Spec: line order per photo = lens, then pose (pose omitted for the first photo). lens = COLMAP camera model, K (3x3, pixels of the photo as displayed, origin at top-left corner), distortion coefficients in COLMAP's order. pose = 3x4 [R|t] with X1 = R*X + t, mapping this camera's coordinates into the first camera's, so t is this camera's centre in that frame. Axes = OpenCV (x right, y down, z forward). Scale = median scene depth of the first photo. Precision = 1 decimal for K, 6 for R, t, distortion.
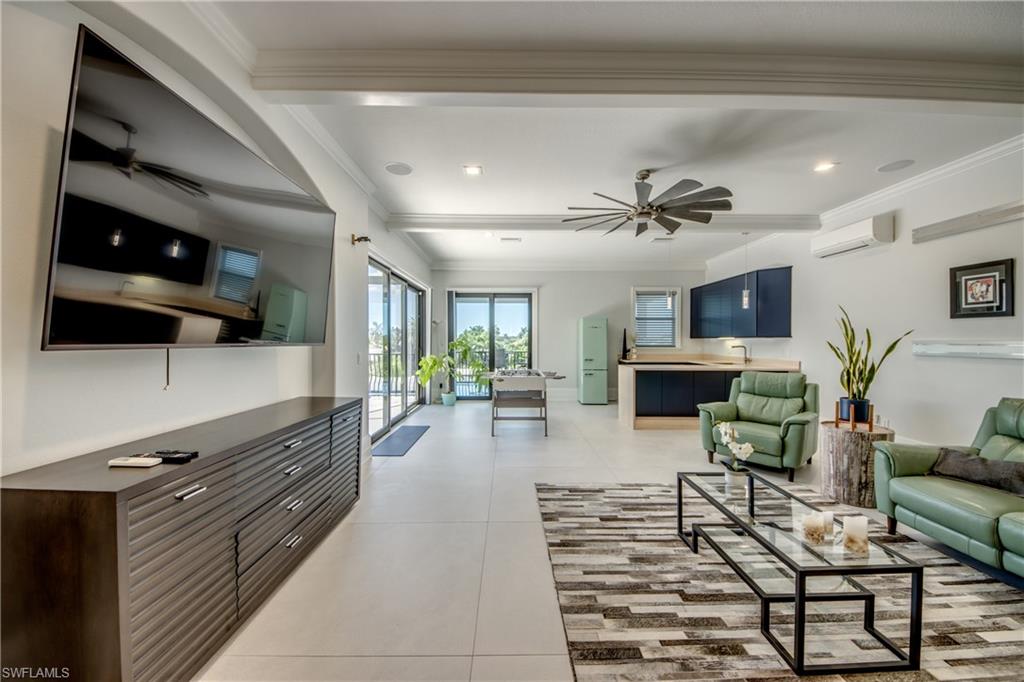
lens RADIAL K [[385.1, 0, 514.7], [0, 385.1, 336.4], [0, 0, 1]] dist [0.002010, -0.007328]
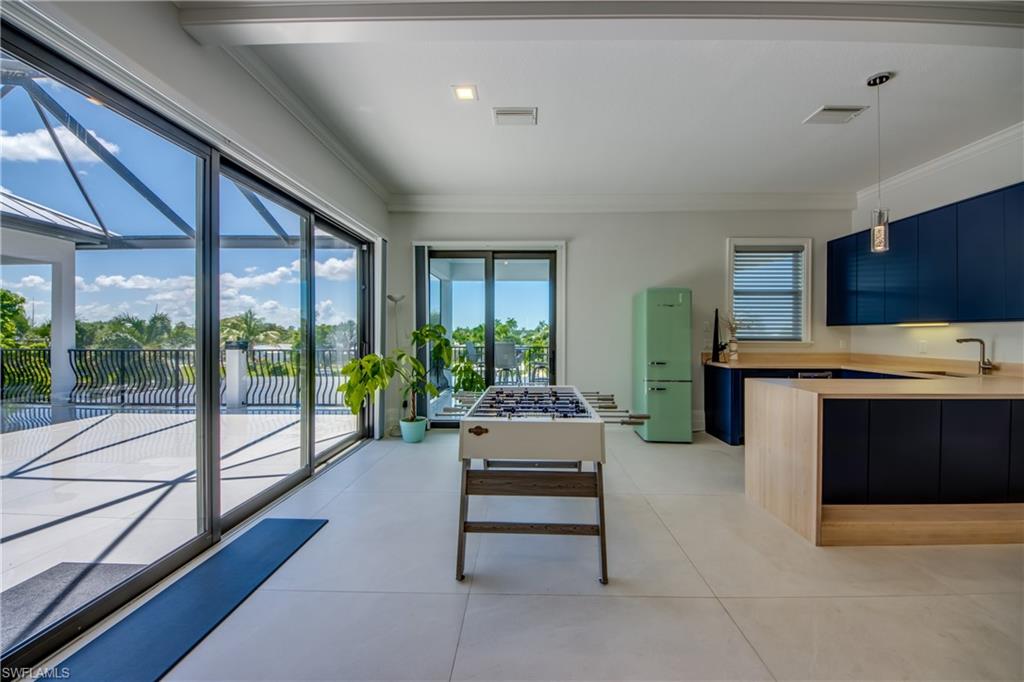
lens RADIAL K [[385.1, 0, 514.9], [0, 385.1, 335.7], [0, 0, 1]] dist [0.002010, -0.007328]
pose [[0.998931, 0.000812, -0.046213, 0.008253], [-0.000144, 0.999895, 0.014462, 0.012226], [0.046219, -0.014439, 0.998827, 0.404563]]
